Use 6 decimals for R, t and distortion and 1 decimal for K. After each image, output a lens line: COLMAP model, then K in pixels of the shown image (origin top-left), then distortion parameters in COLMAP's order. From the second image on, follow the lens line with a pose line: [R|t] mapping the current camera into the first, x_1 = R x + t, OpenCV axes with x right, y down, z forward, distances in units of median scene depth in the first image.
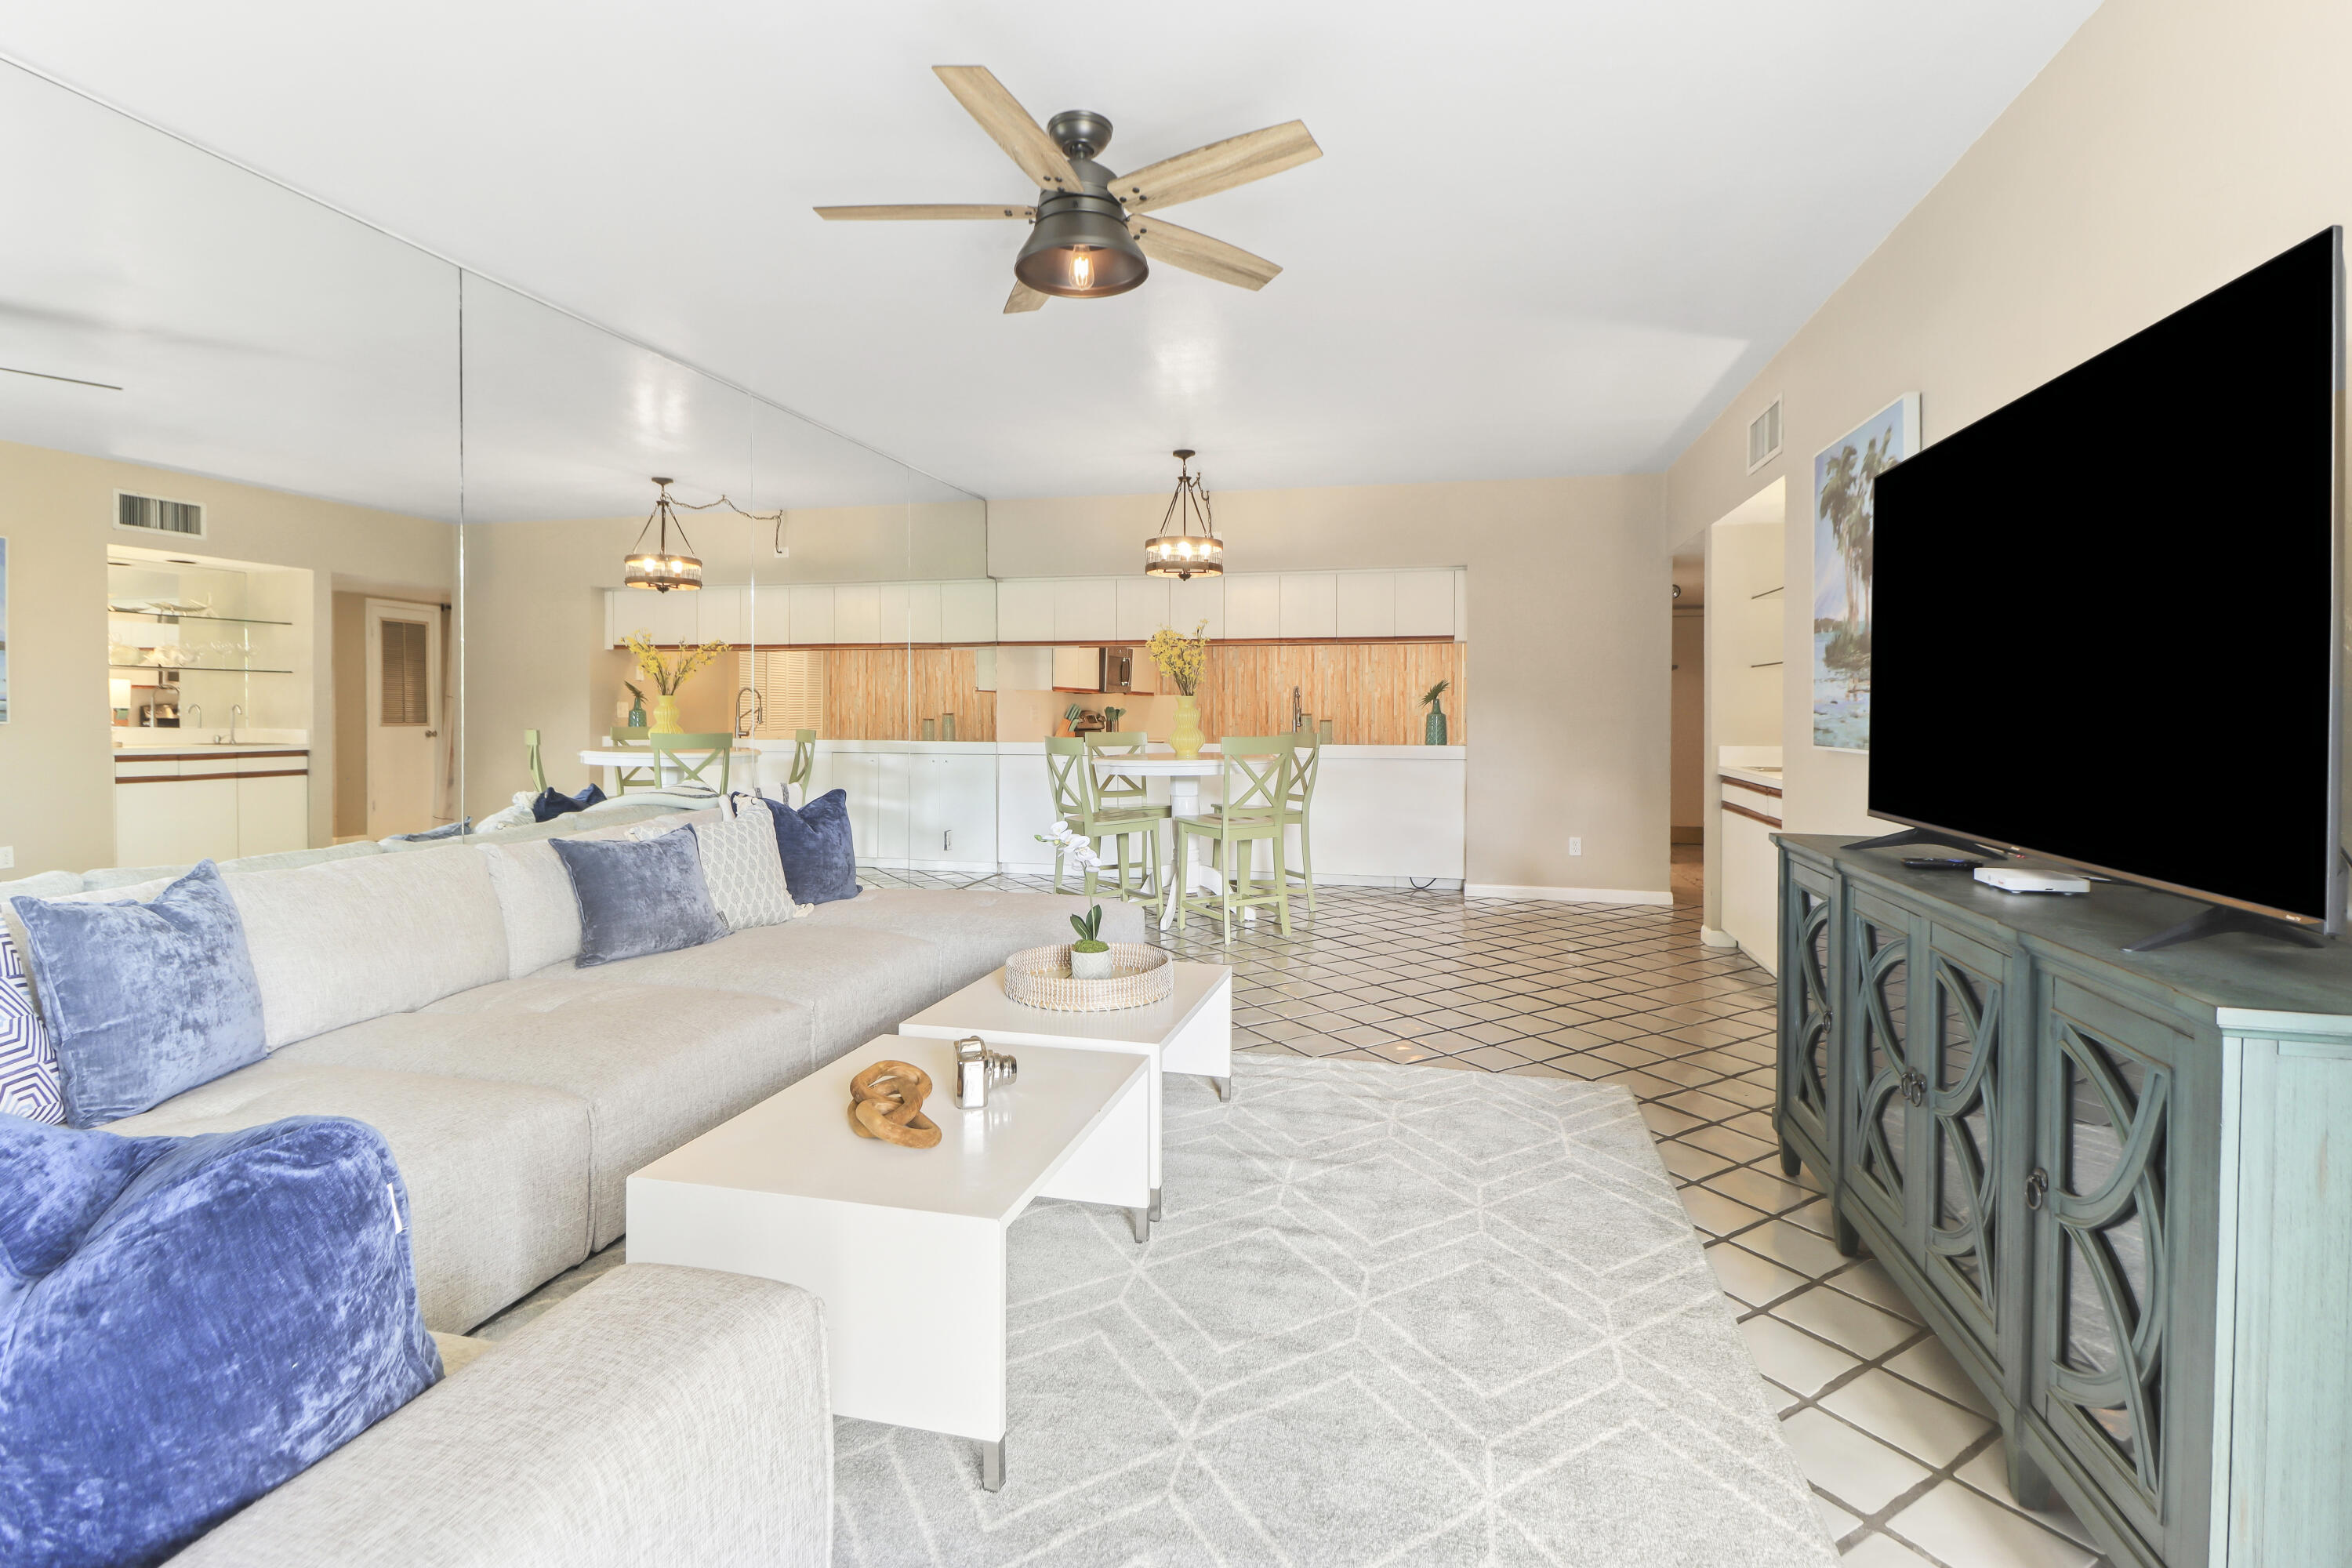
lens RADIAL K [[1069.1, 0, 1183.0], [0, 1069.1, 732.3], [0, 0, 1]] dist [-0.024057, -0.000125]
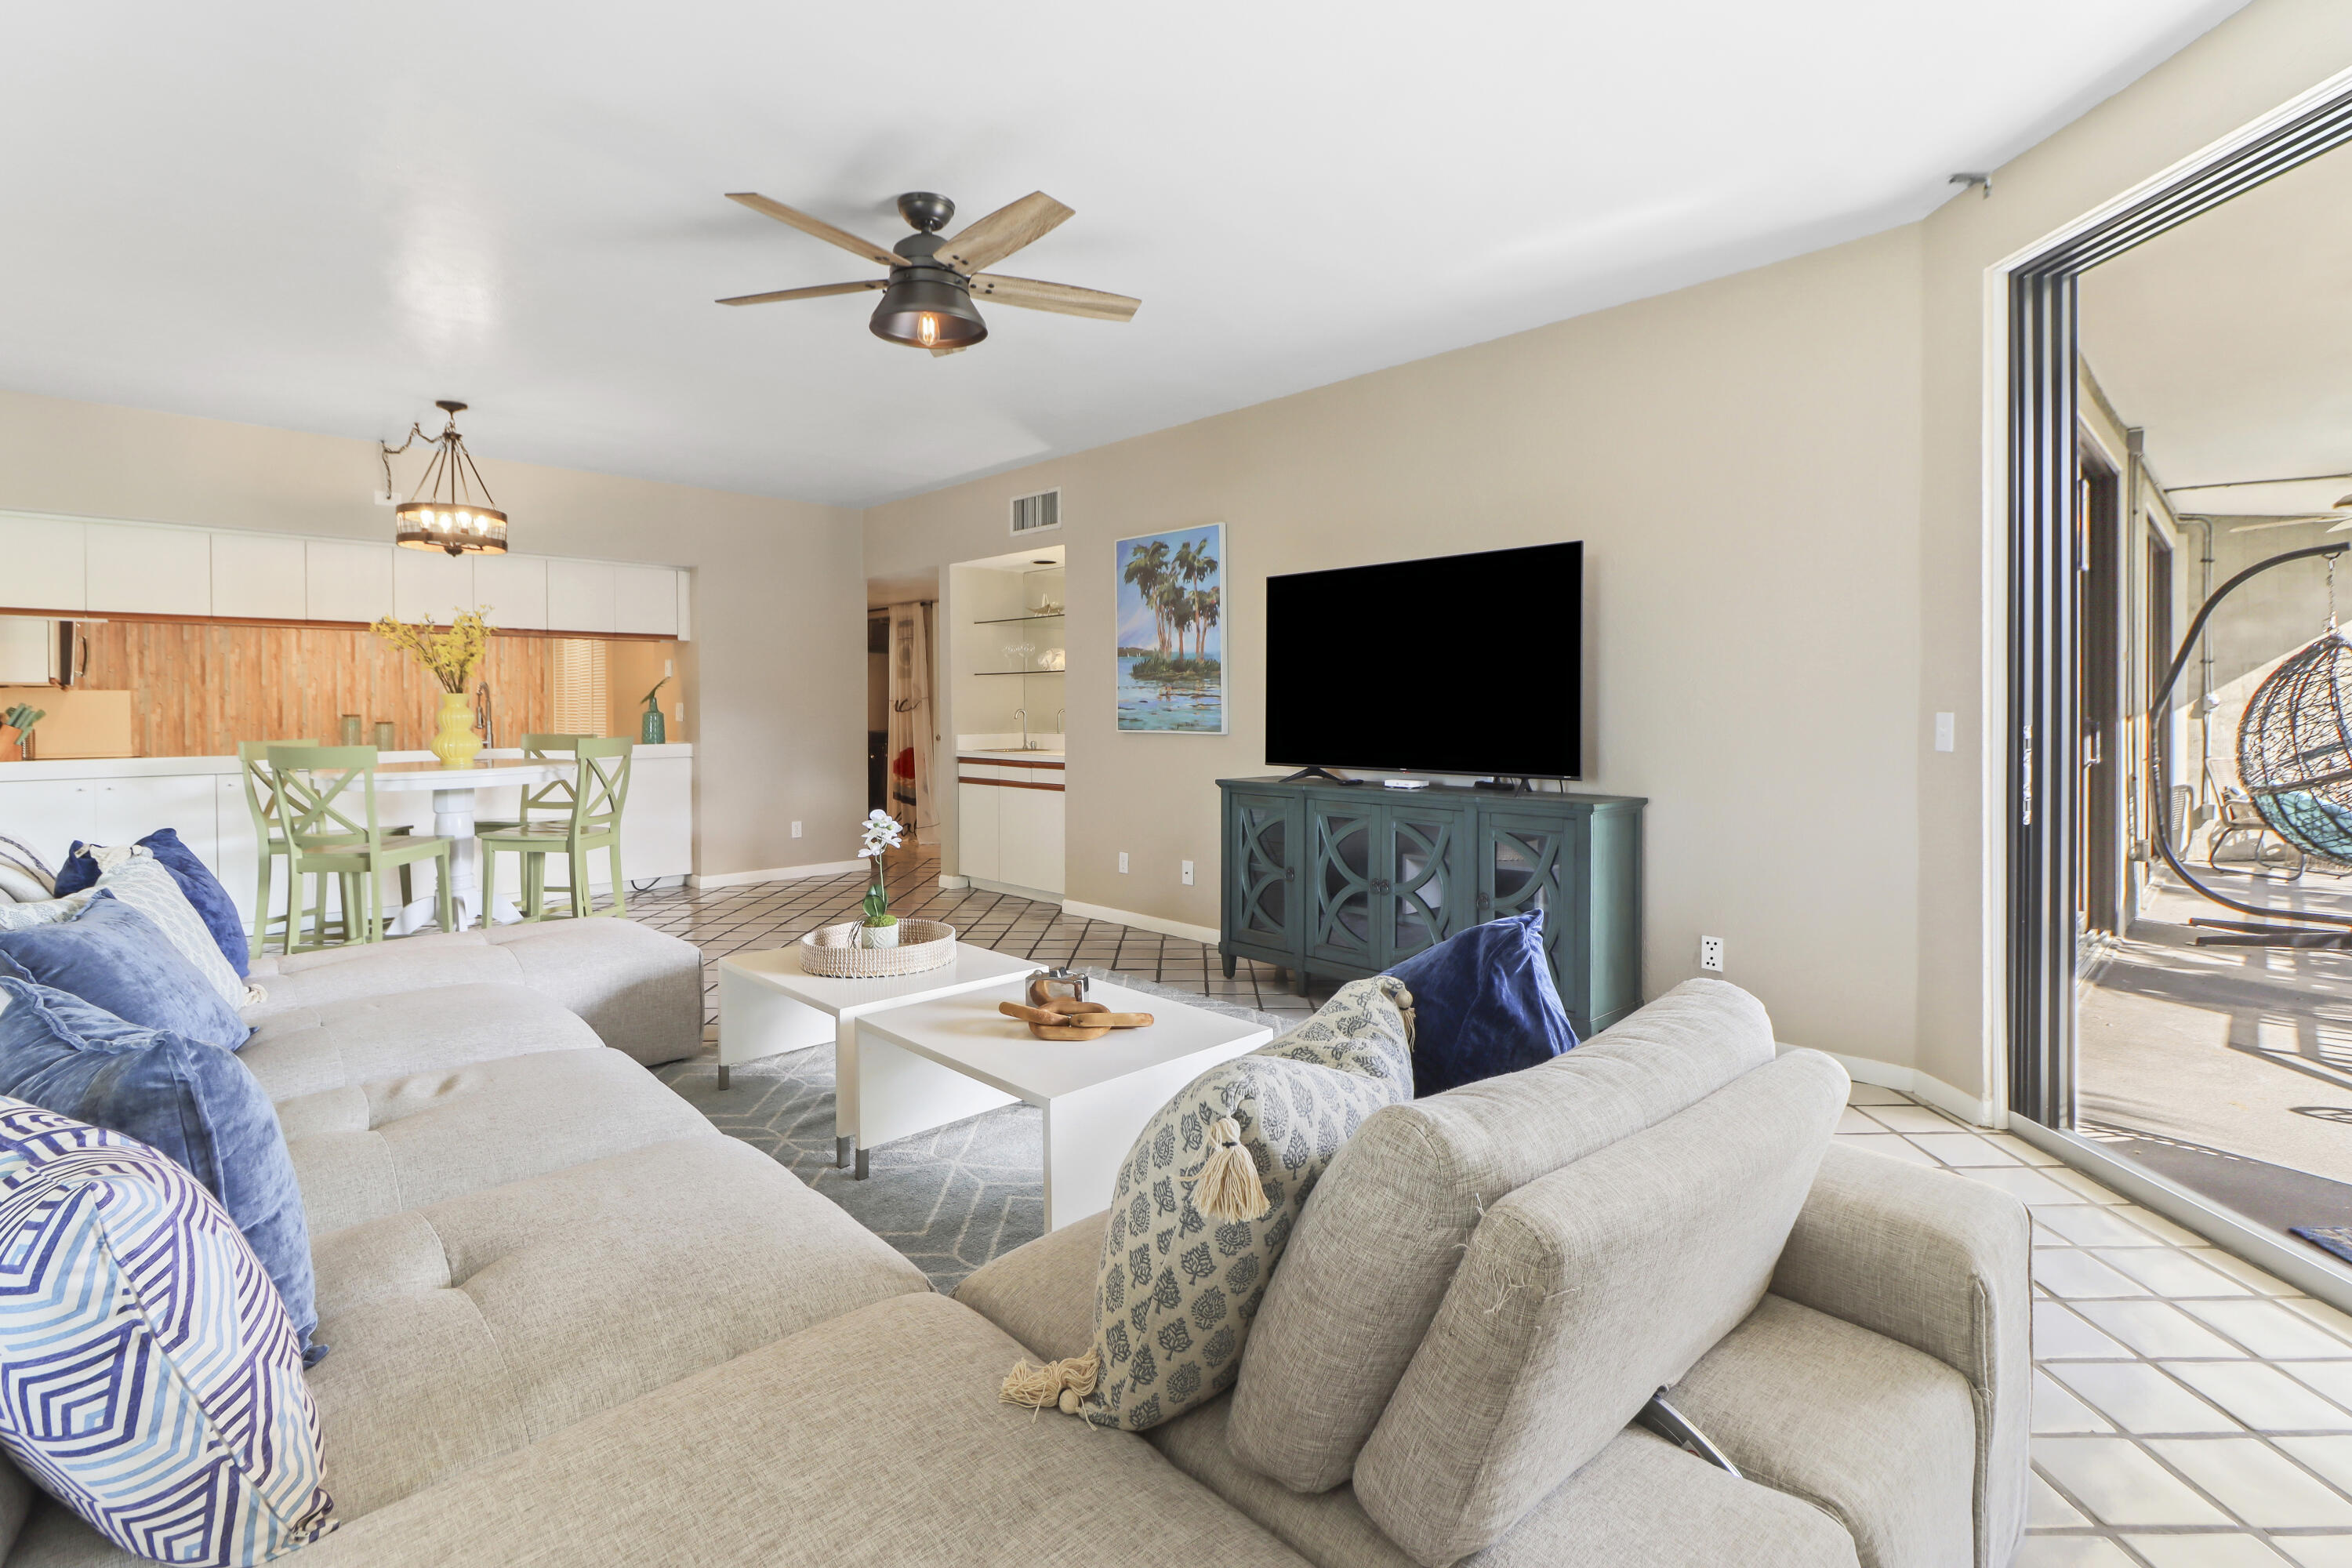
lens RADIAL K [[1069.1, 0, 1183.0], [0, 1069.1, 732.3], [0, 0, 1]] dist [-0.024057, -0.000125]
pose [[0.512929, -0.022032, 0.858148, -0.422692], [0.021203, 0.999691, 0.012993, -0.001828], [-0.858169, 0.011531, 0.513237, 0.081883]]
